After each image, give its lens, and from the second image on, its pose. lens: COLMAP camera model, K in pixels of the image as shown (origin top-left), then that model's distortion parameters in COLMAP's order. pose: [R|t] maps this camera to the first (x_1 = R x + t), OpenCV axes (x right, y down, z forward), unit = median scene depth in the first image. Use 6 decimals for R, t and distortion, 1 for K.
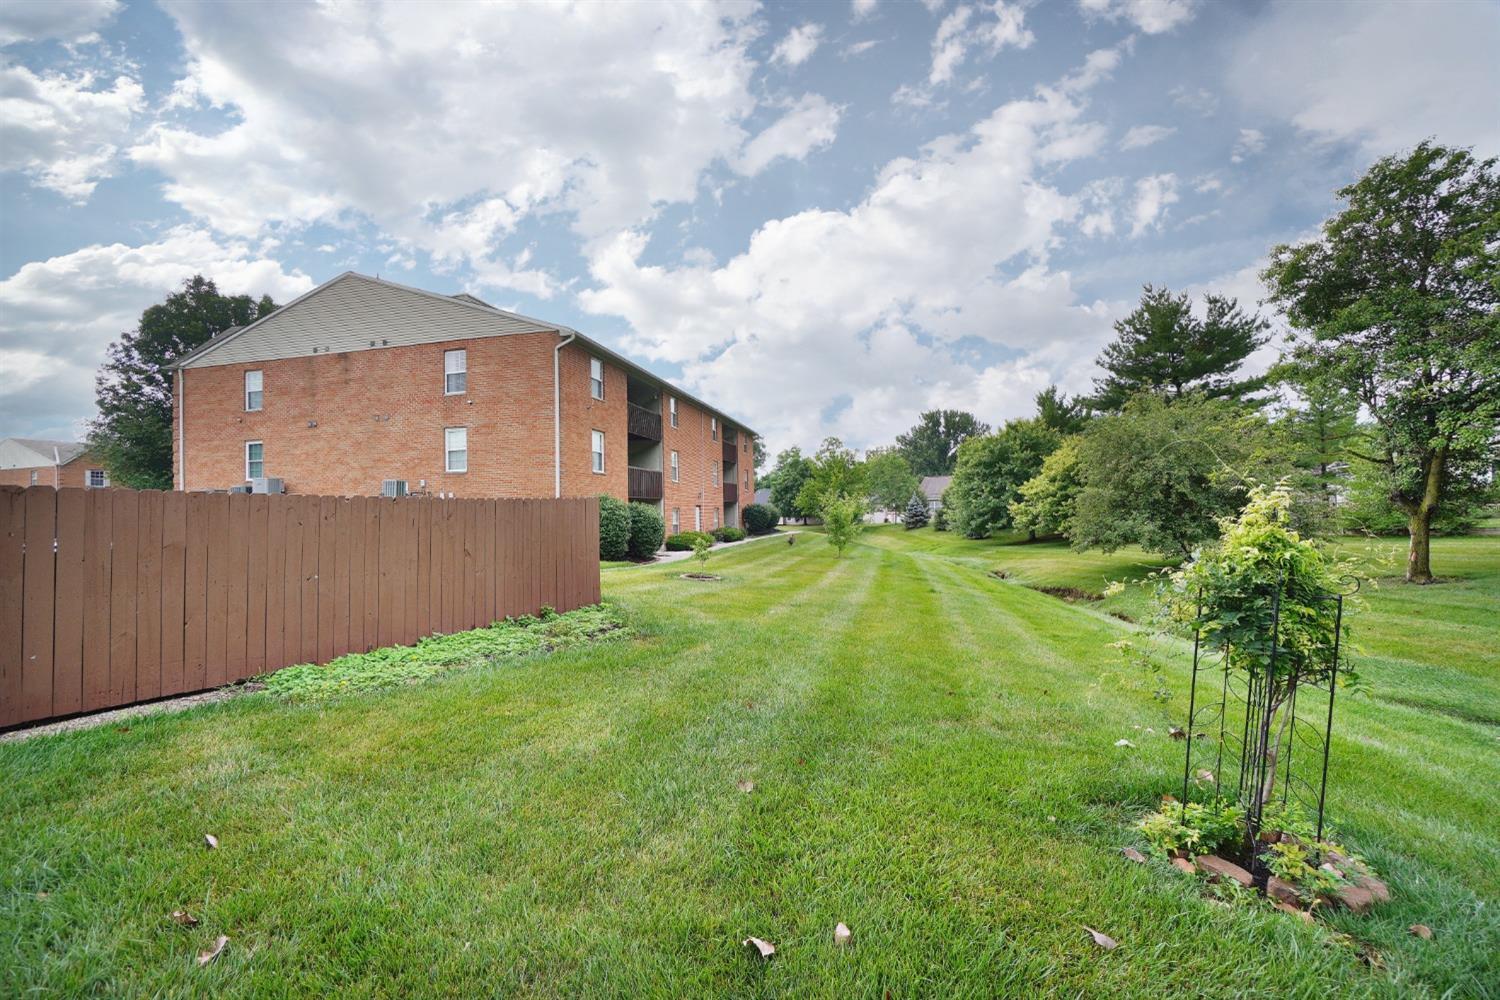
lens RADIAL K [[694.8, 0, 743.1], [0, 694.8, 498.1], [0, 0, 1]] dist [-0.066194, 0.026140]
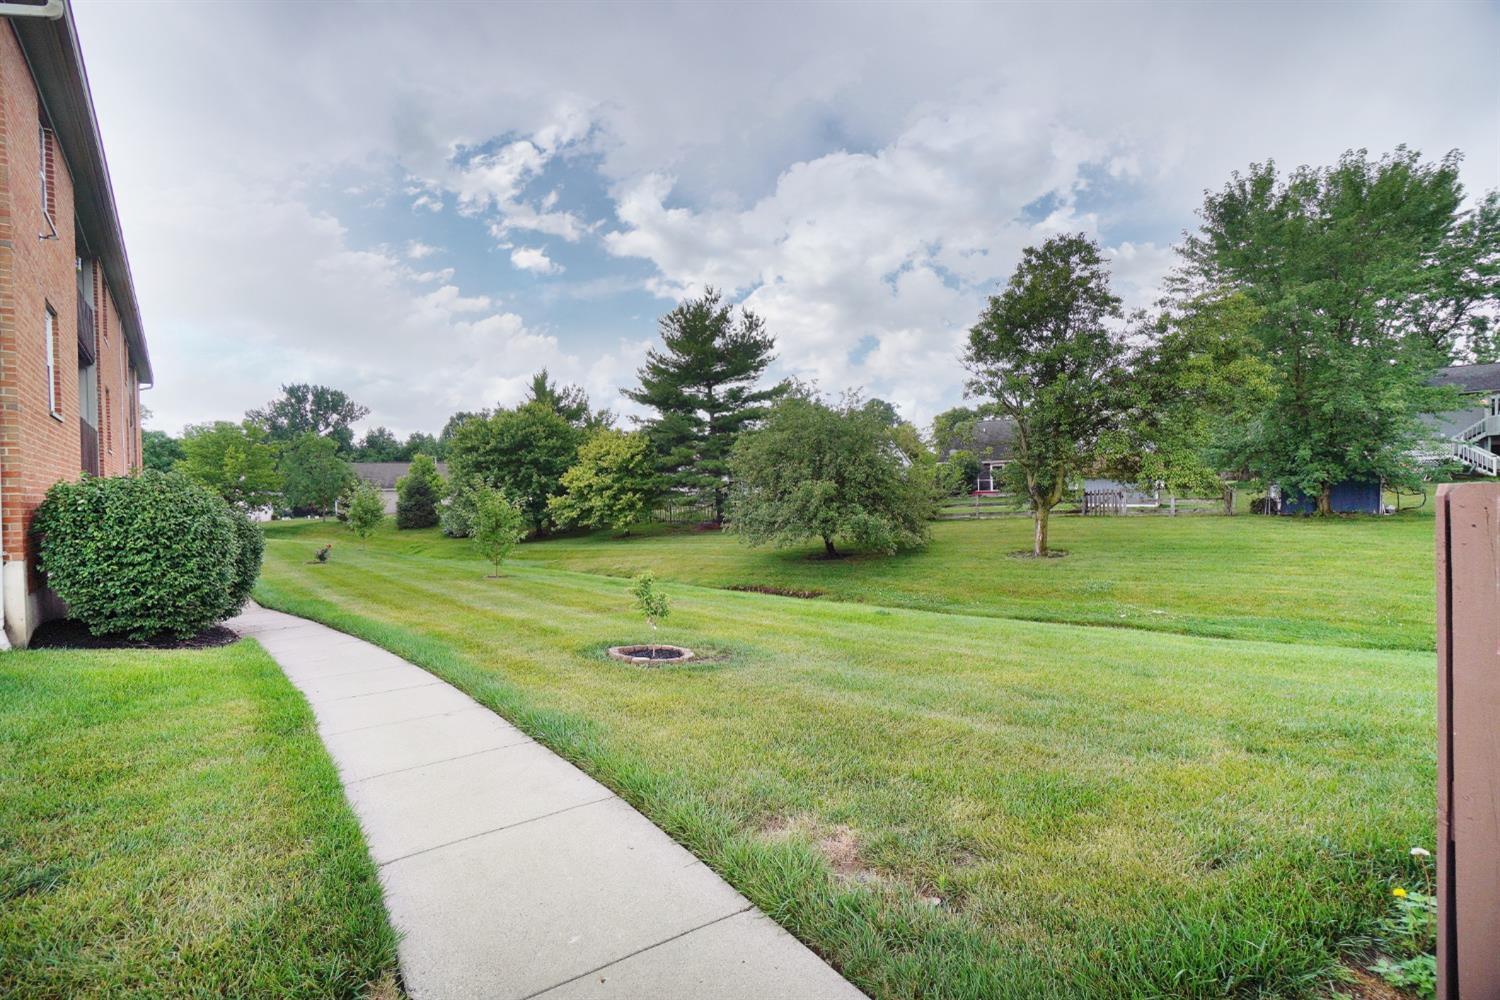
lens RADIAL K [[694.8, 0, 743.1], [0, 694.8, 498.1], [0, 0, 1]] dist [-0.066194, 0.026140]
pose [[0.560232, -0.001431, 0.828335, -0.193671], [-0.004268, 0.999980, 0.004614, 0.003607], [-0.828325, -0.006120, 0.560215, 0.269877]]
